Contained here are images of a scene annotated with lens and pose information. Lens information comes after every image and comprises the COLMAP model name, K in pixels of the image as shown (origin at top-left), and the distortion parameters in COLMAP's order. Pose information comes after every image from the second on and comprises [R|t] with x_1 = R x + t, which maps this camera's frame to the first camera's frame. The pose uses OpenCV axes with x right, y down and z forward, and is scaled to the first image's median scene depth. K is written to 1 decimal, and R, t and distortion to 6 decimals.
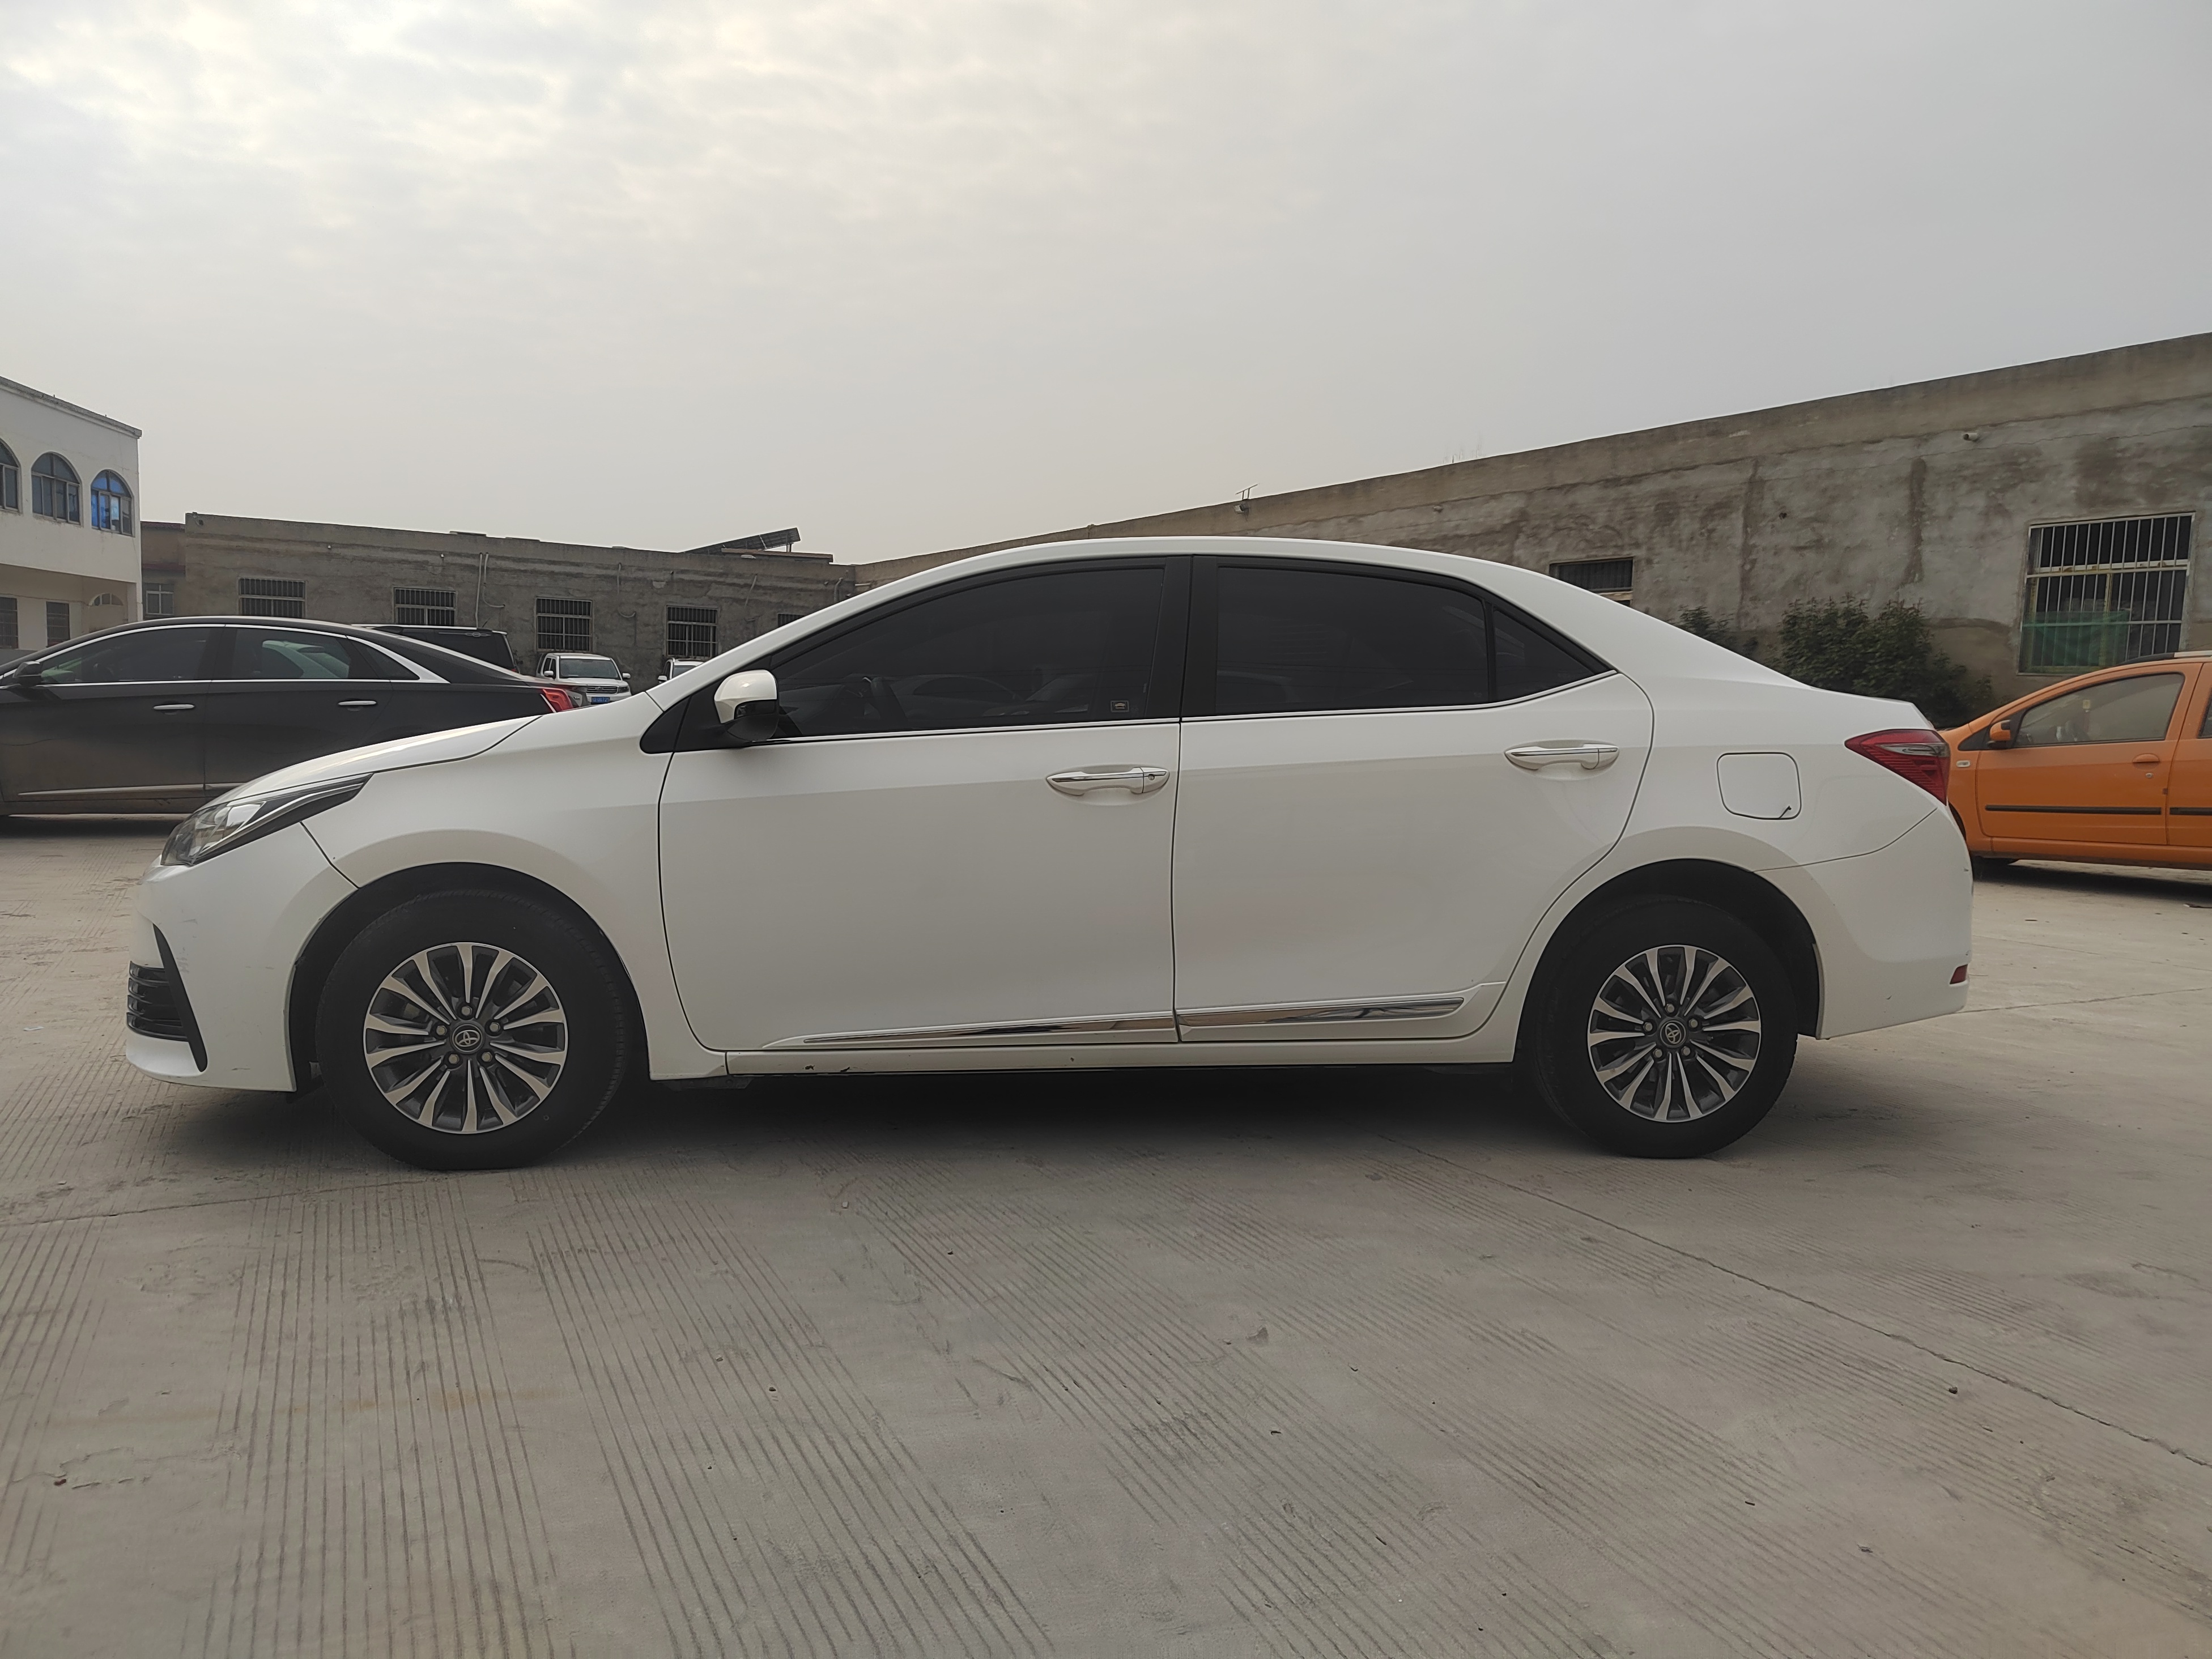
lens RADIAL K [[1492.4, 0, 1108.0], [0, 1492.4, 881.1], [0, 0, 1]] dist [0.049157, -0.041310]
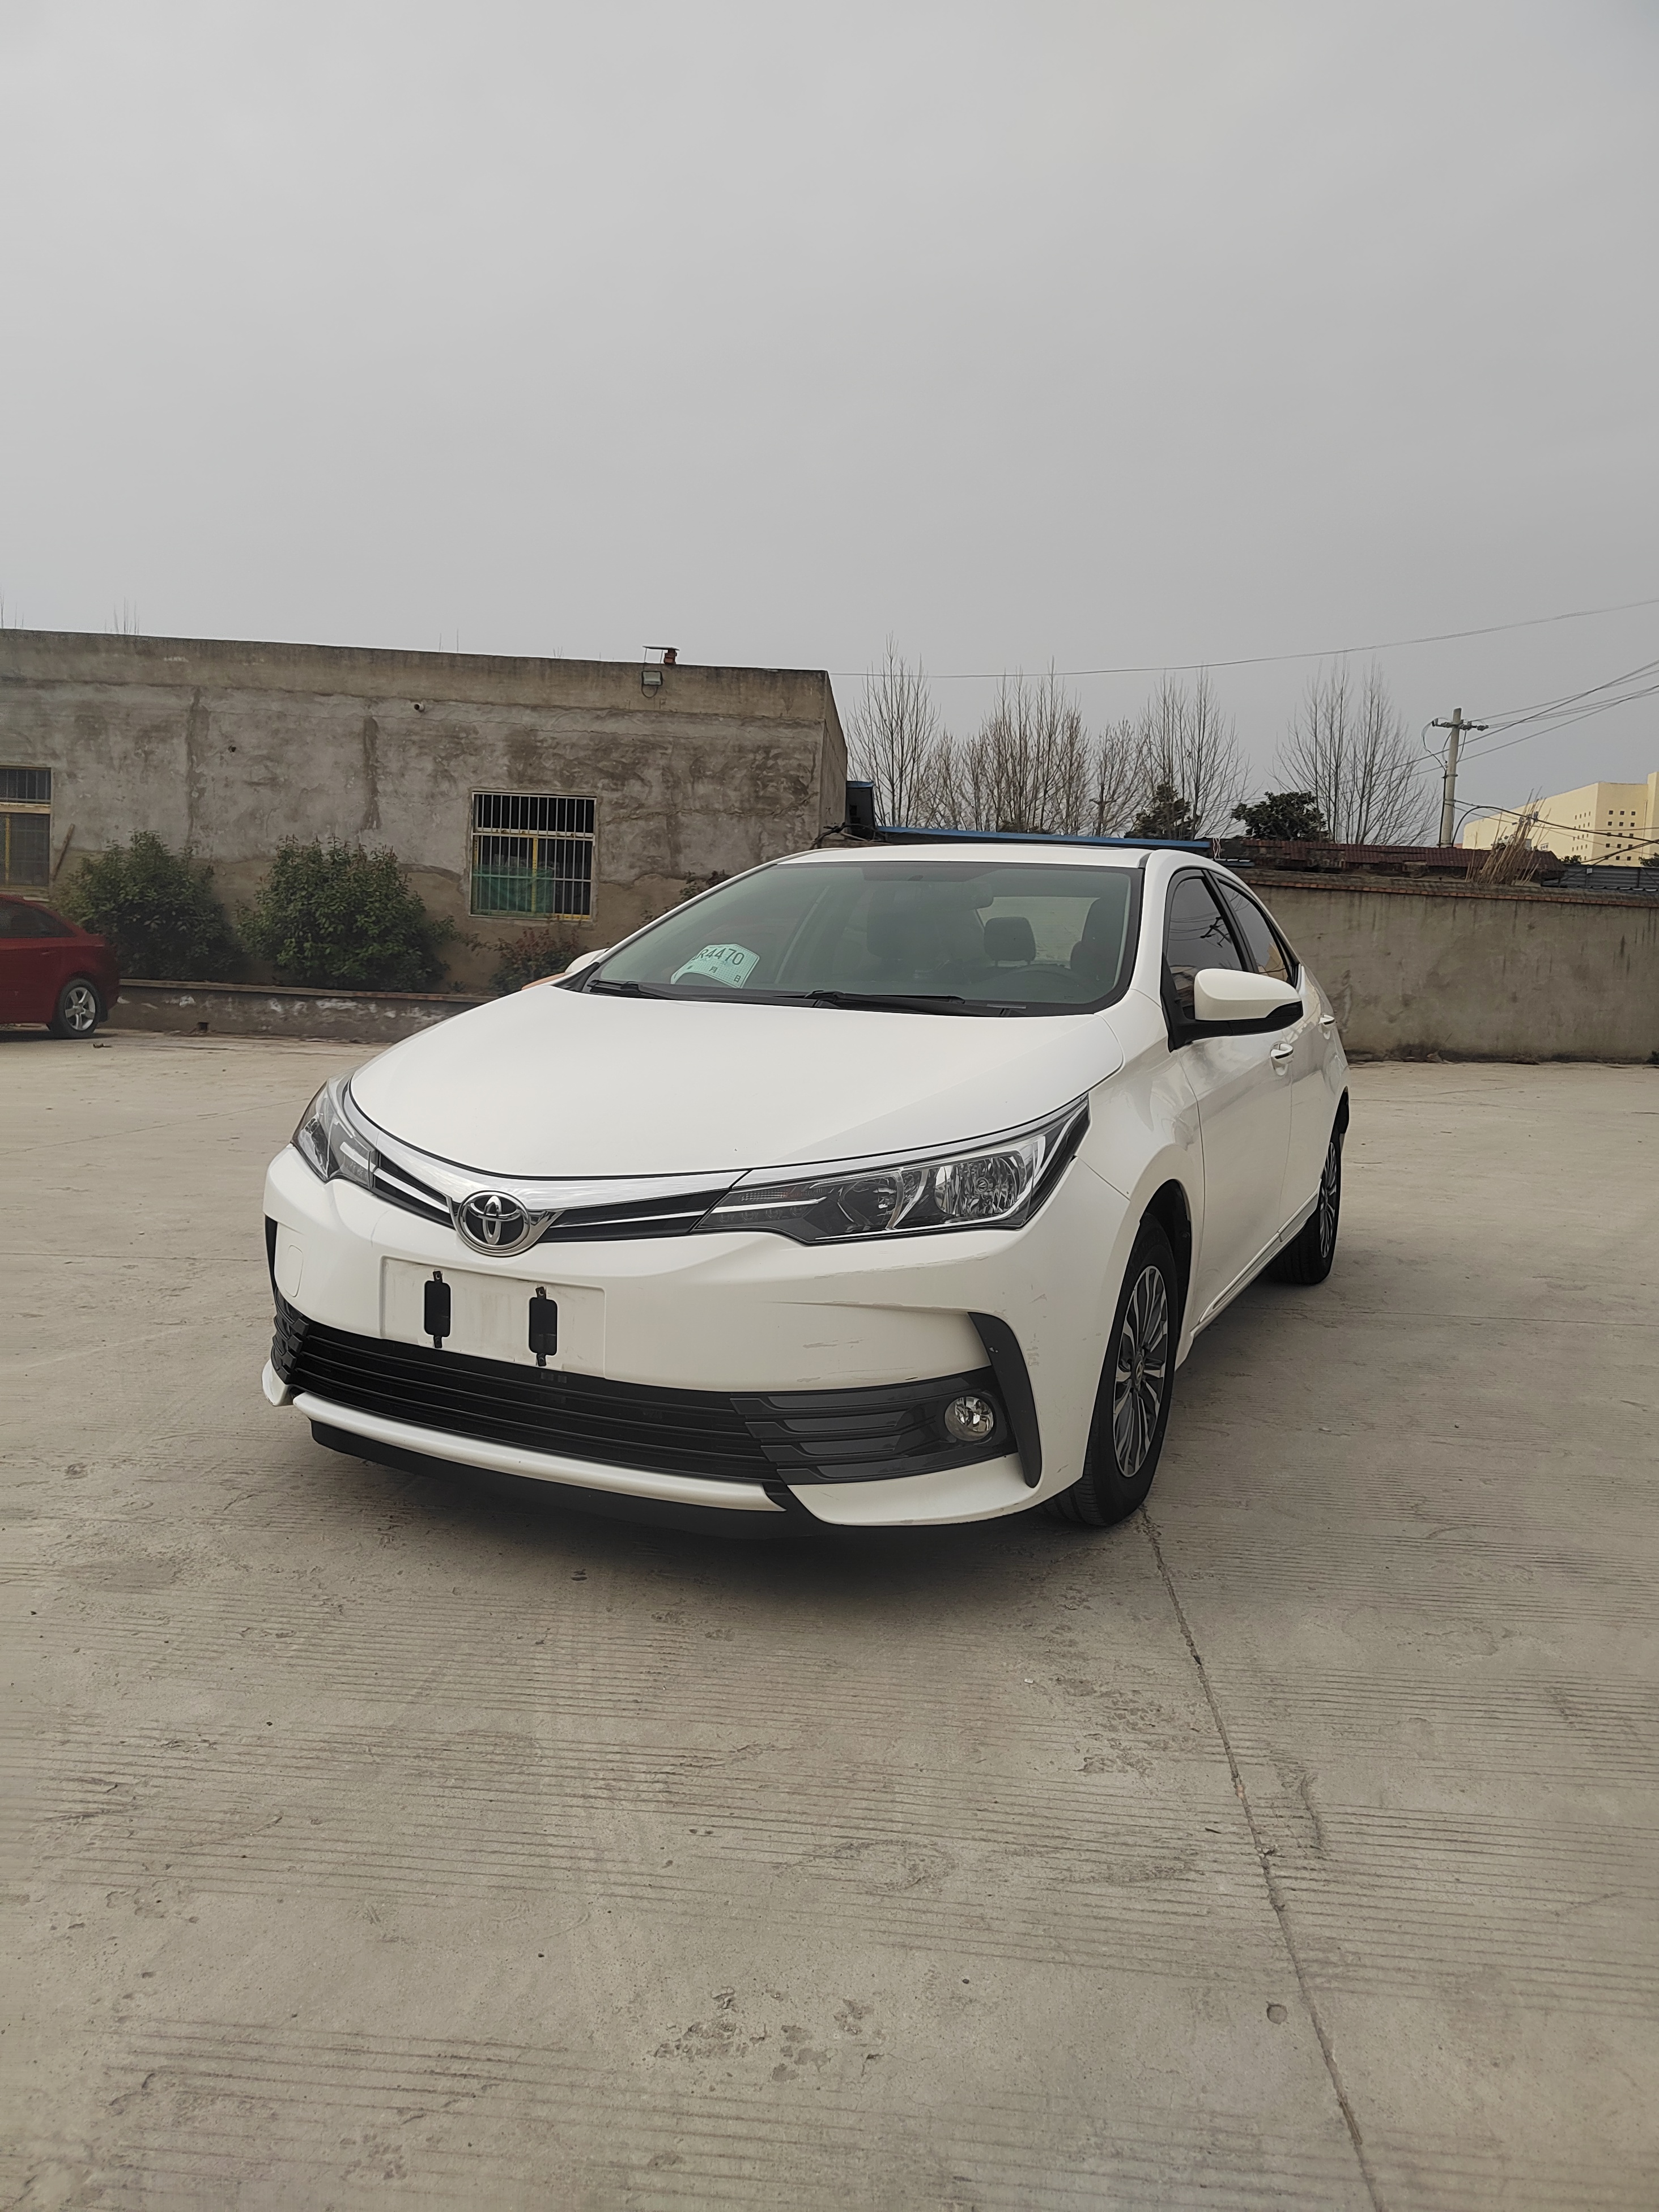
lens RADIAL K [[1492.4, 0, 839.7], [0, 1492.4, 1107.5], [0, 0, 1]] dist [0.049157, -0.041310]
pose [[0.520040, -0.080582, 0.850332, -0.260328], [0.072744, 0.996101, 0.049908, -0.023246], [-0.851038, 0.035902, 0.523875, 0.135275]]
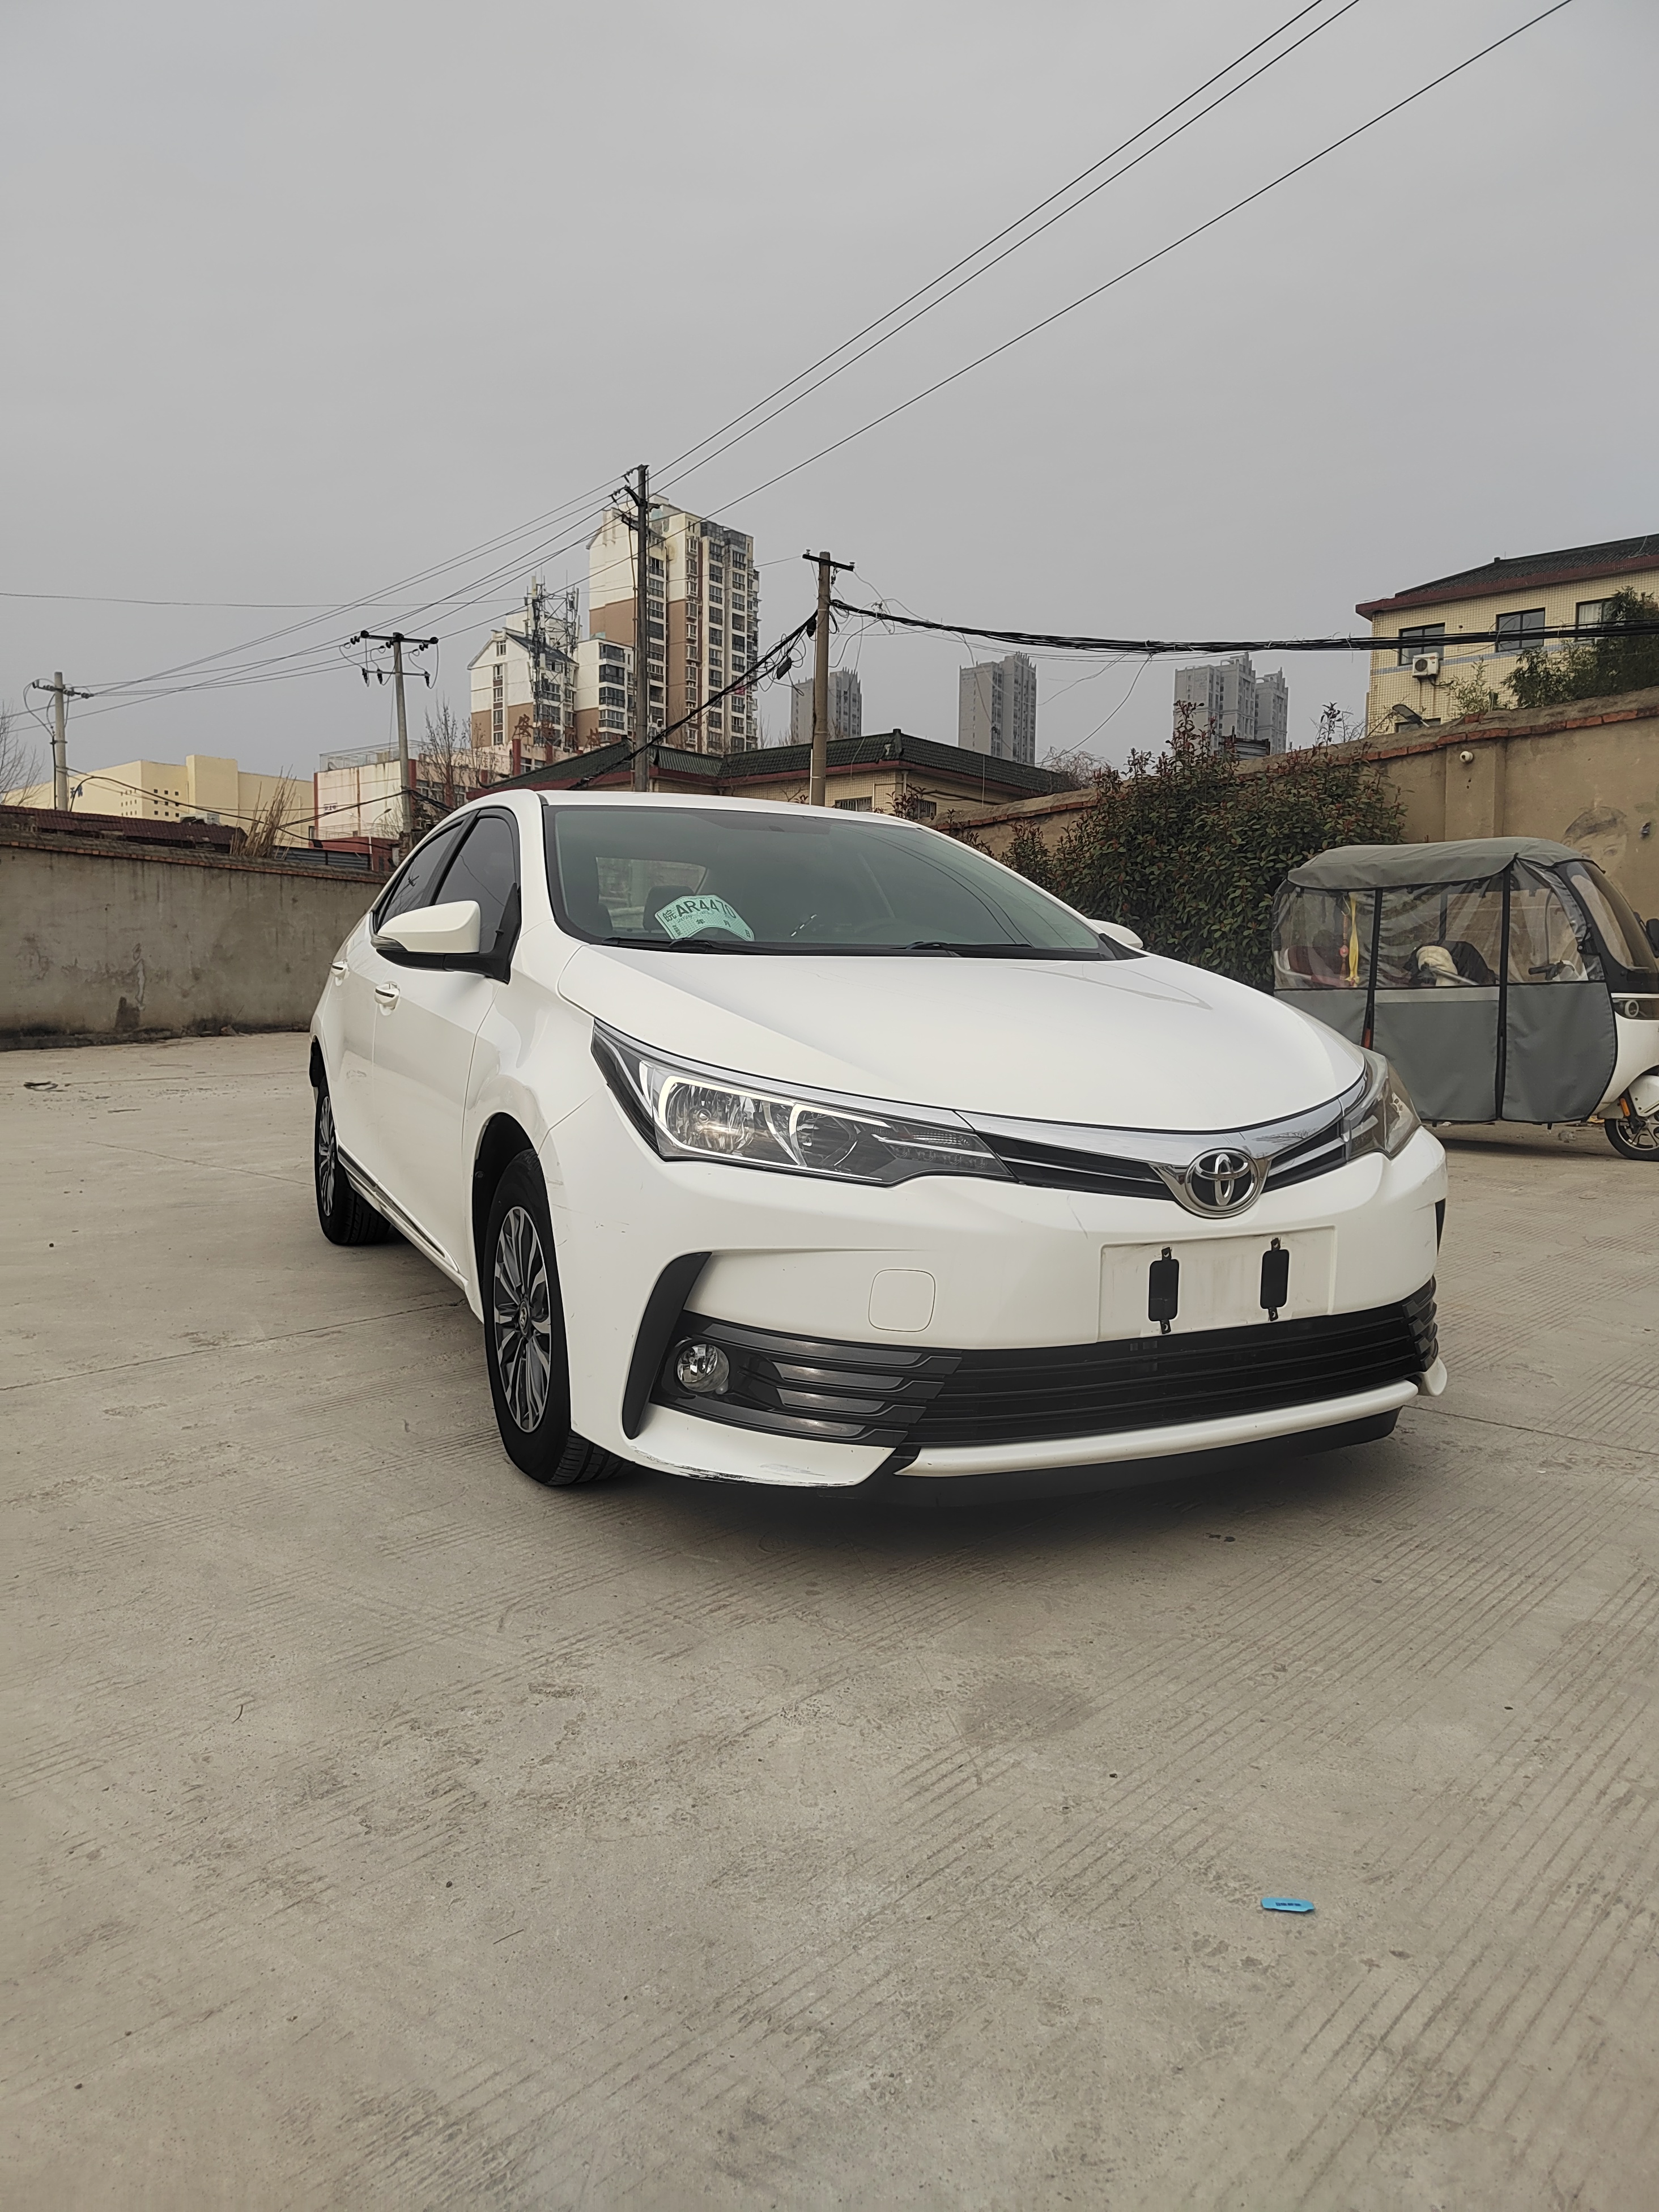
lens RADIAL K [[1488.1, 0, 822.3], [0, 1488.1, 1109.8], [0, 0, 1]] dist [0.057717, -0.063999]
pose [[-0.333917, -0.106829, 0.936529, -0.269553], [0.095047, 0.984677, 0.146210, -0.037693], [-0.937798, 0.137837, -0.318647, 0.326030]]
